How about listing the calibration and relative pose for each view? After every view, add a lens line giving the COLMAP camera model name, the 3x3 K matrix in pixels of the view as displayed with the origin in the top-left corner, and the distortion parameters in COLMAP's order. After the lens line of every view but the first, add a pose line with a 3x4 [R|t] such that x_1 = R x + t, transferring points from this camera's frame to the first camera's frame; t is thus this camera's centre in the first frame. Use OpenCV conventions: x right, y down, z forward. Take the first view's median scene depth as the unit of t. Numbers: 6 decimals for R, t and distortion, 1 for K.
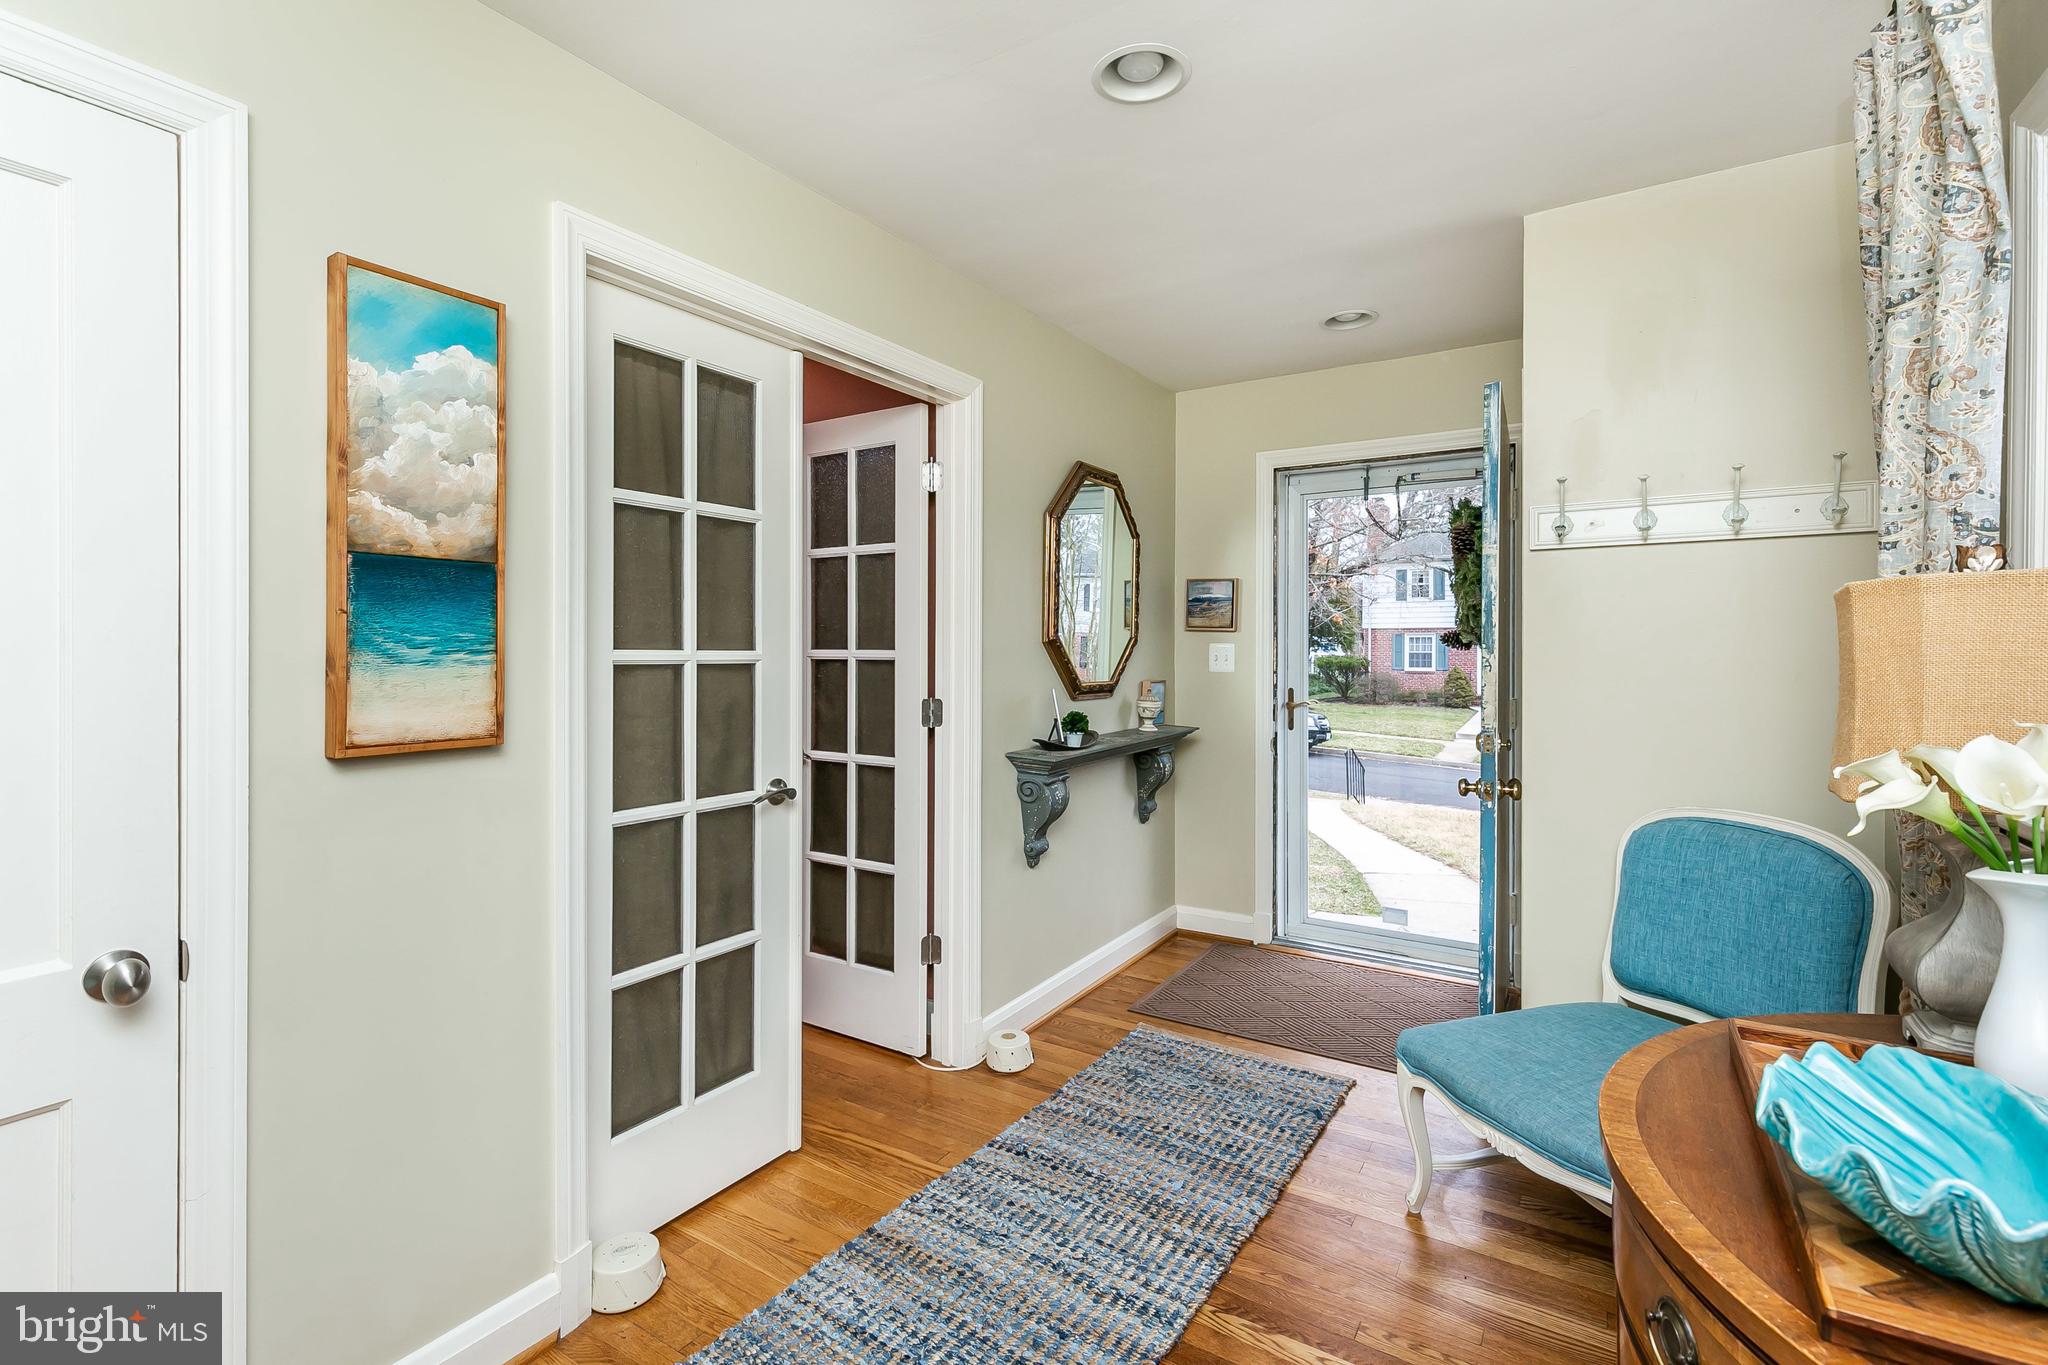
lens RADIAL K [[932.7, 0, 1020.2], [0, 932.7, 666.5], [0, 0, 1]] dist [0.004688, 0.000059]
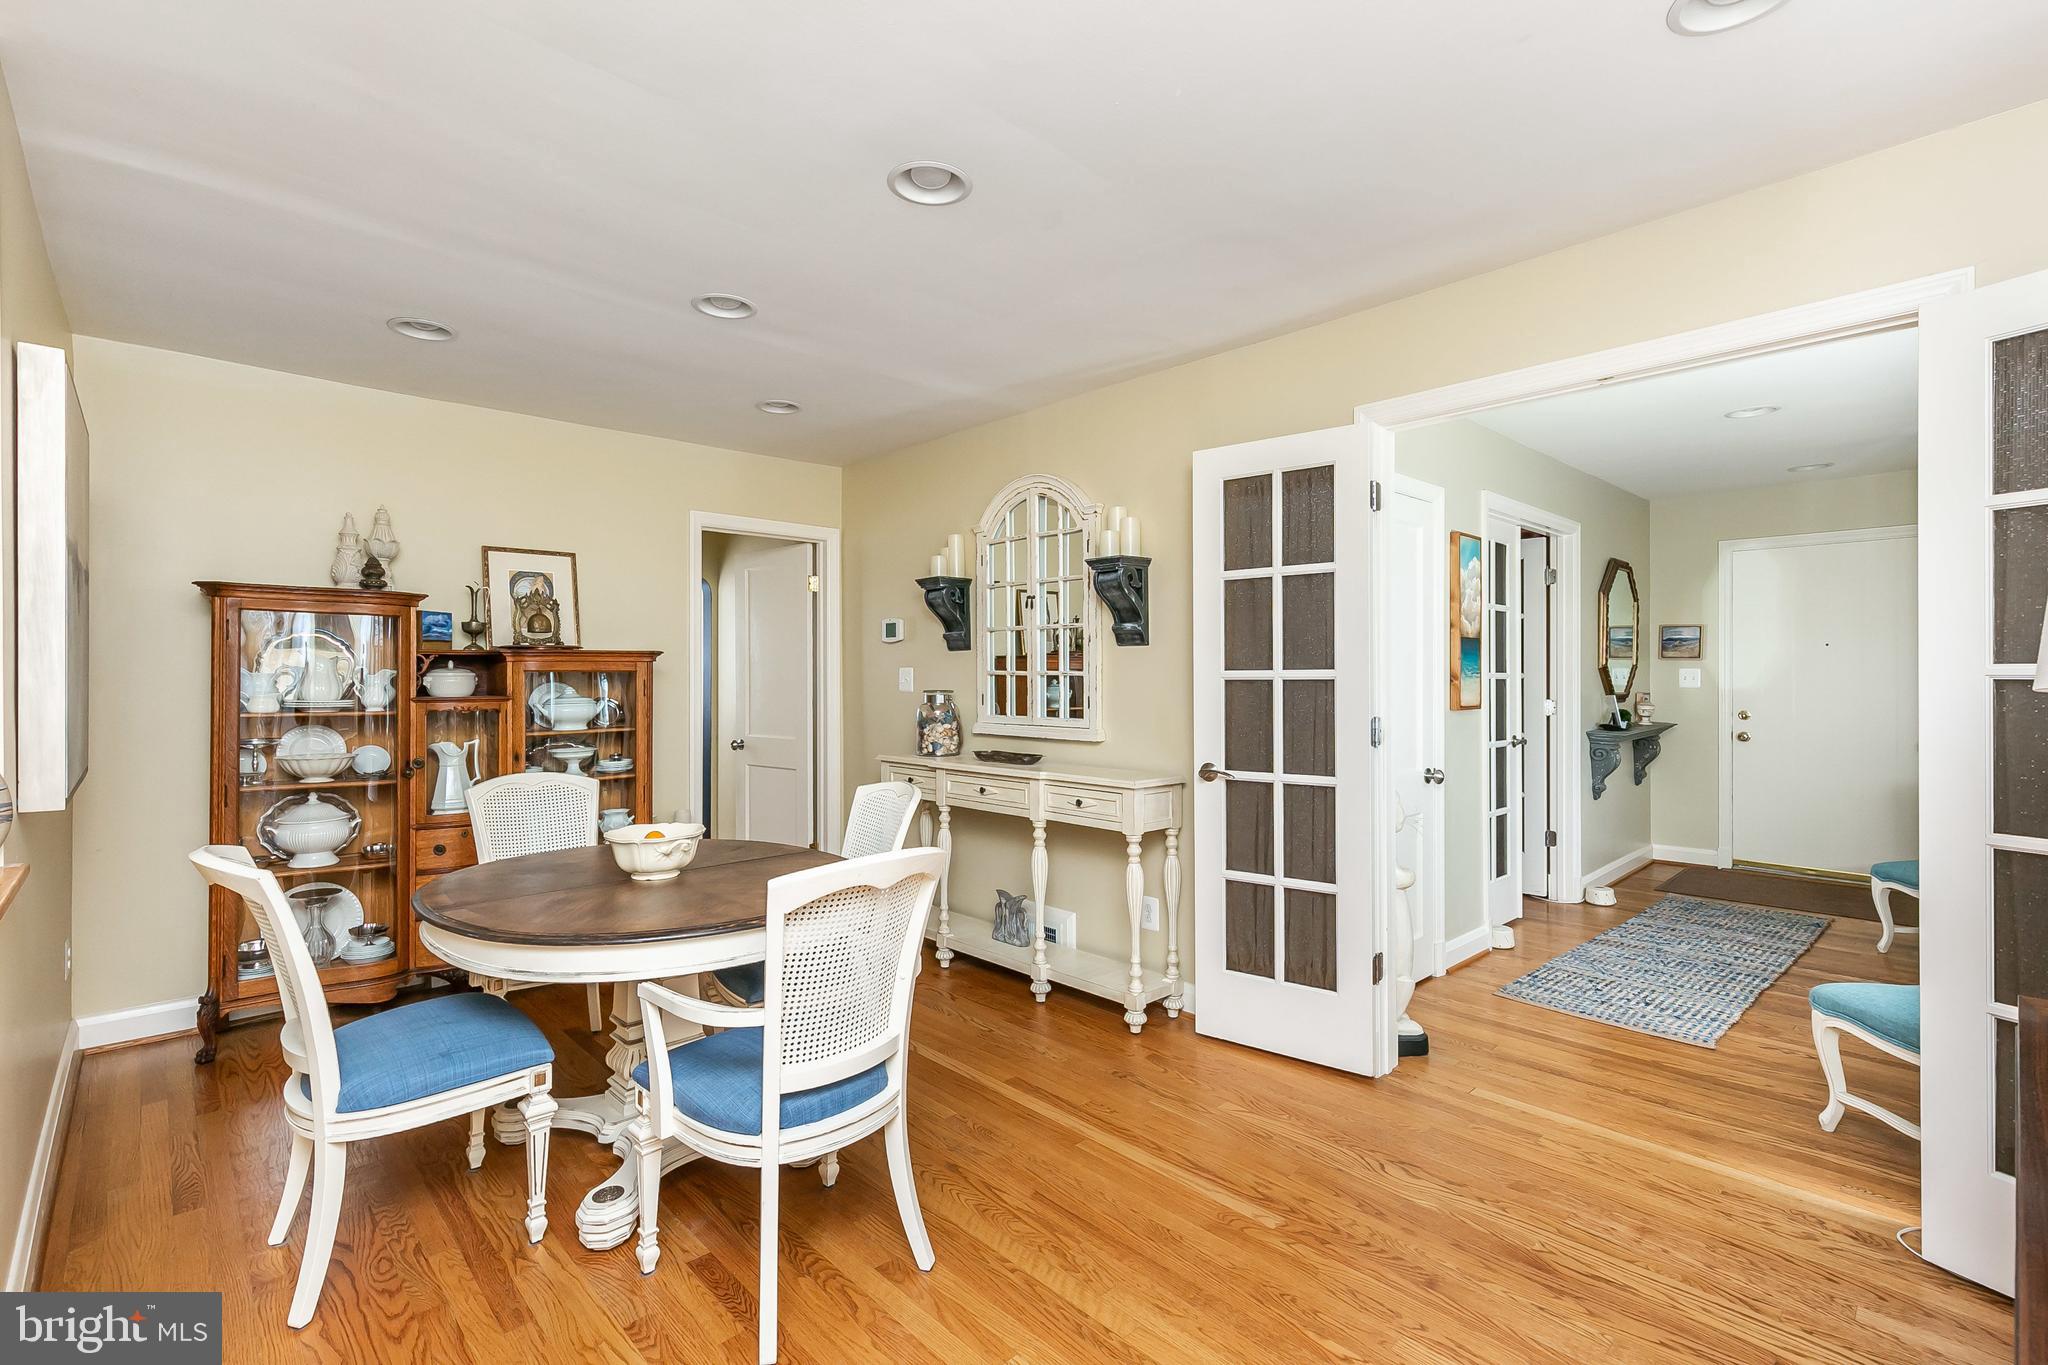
lens RADIAL K [[932.7, 0, 1025.2], [0, 932.7, 671.6], [0, 0, 1]] dist [0.004688, 0.000059]
pose [[0.971789, 0.004536, -0.235808, -0.647251], [-0.008121, 0.999866, -0.014232, 0.014878], [0.235712, 0.015746, 0.971696, -0.989056]]
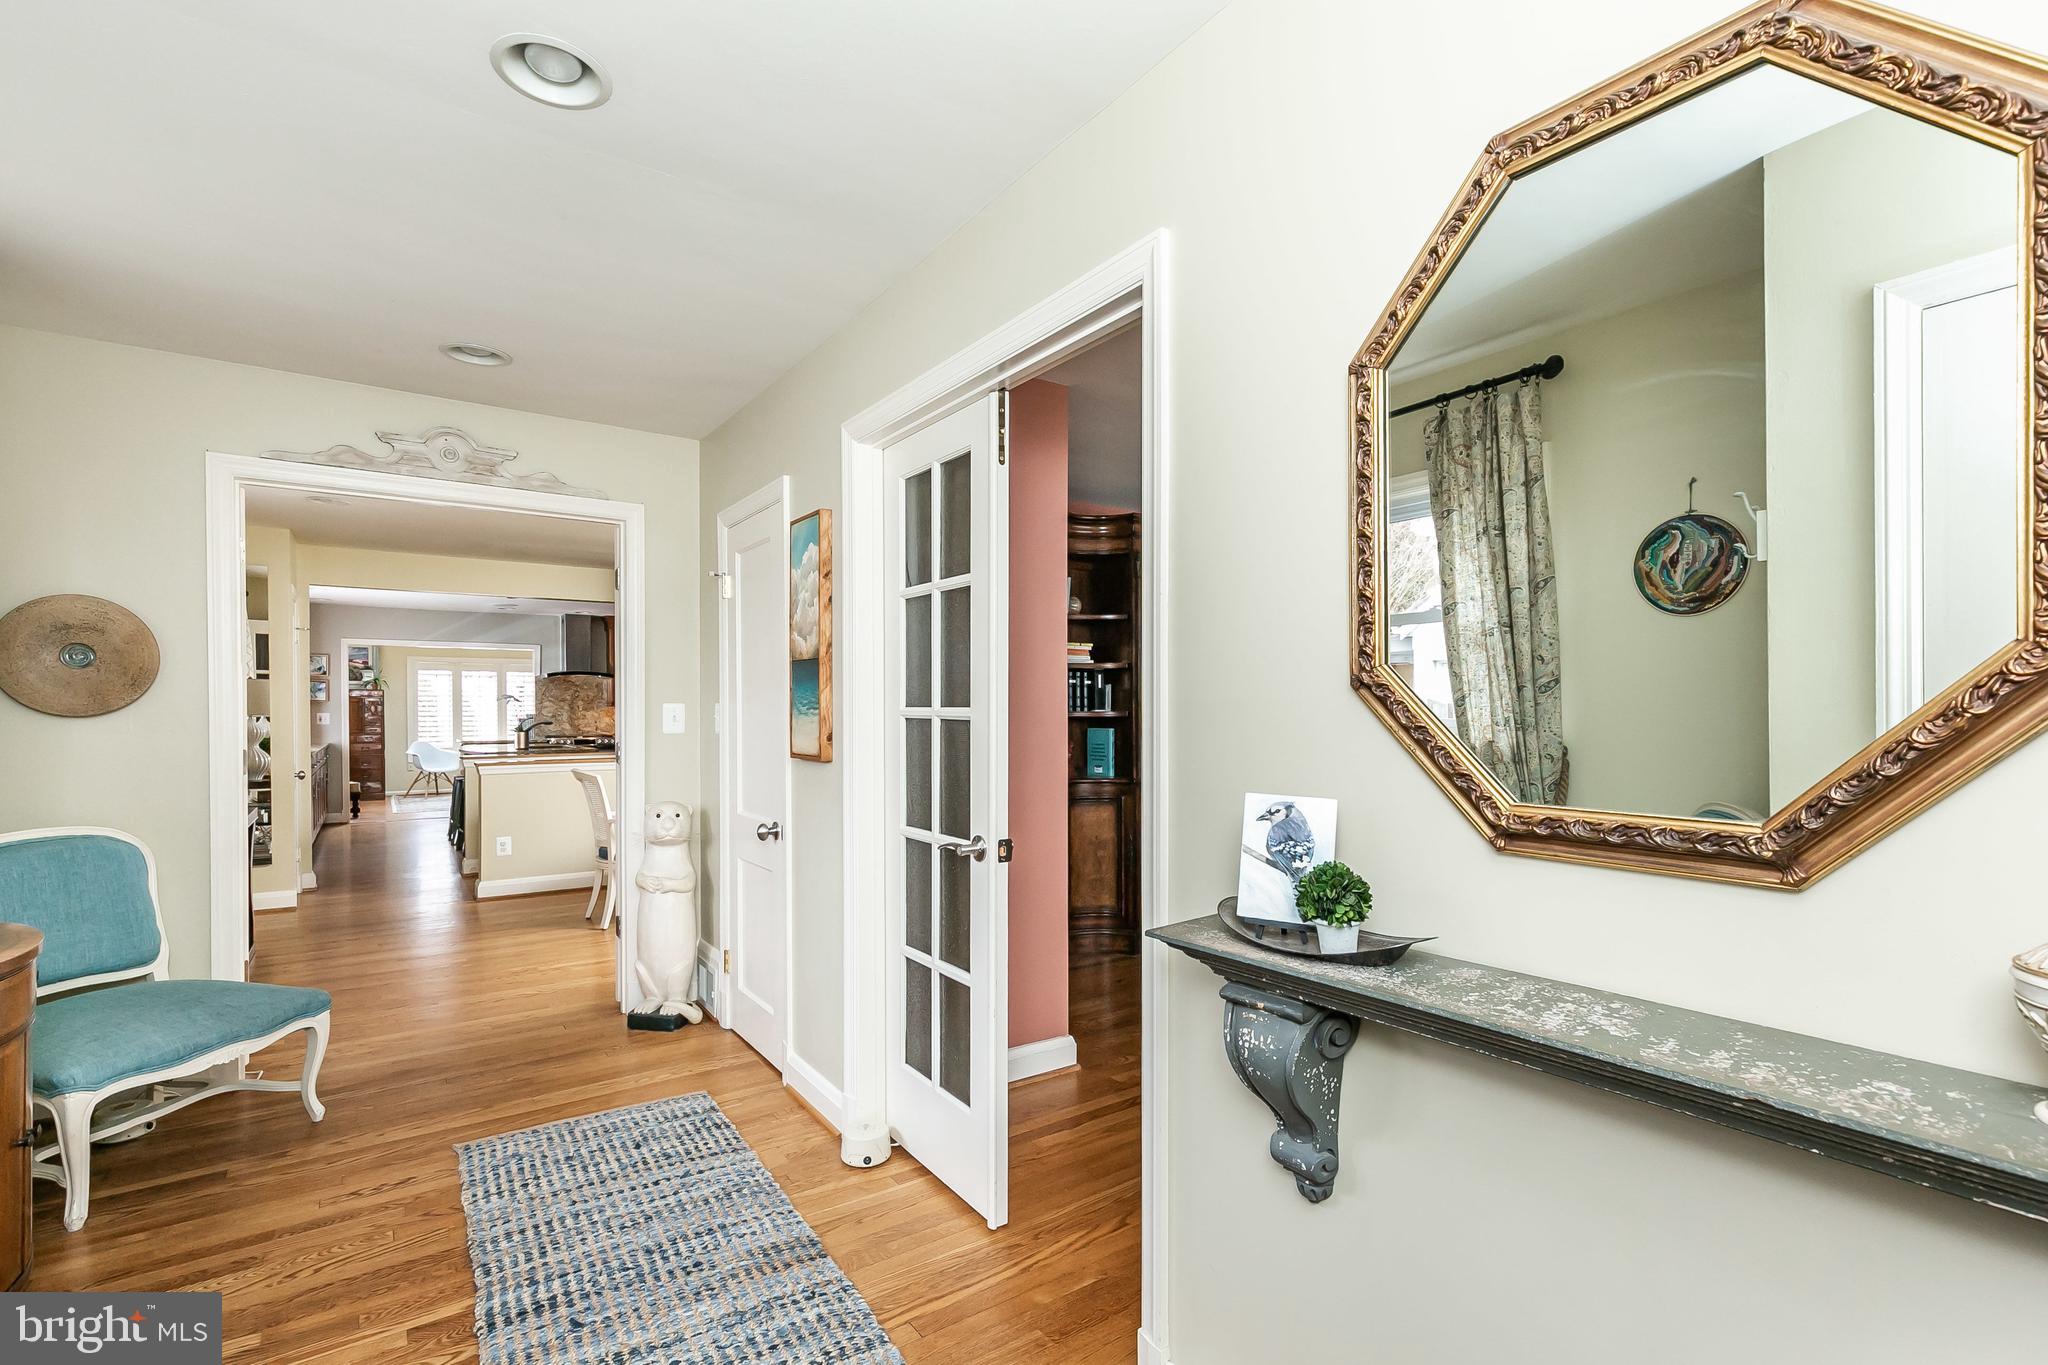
lens RADIAL K [[932.7, 0, 1018.6], [0, 932.7, 718.8], [0, 0, 1]] dist [0.004688, 0.000059]
pose [[-0.381304, 0.021090, -0.924209, 0.463979], [-0.002984, 0.999706, 0.024044, -0.021399], [0.924445, 0.011926, -0.381129, 1.023869]]
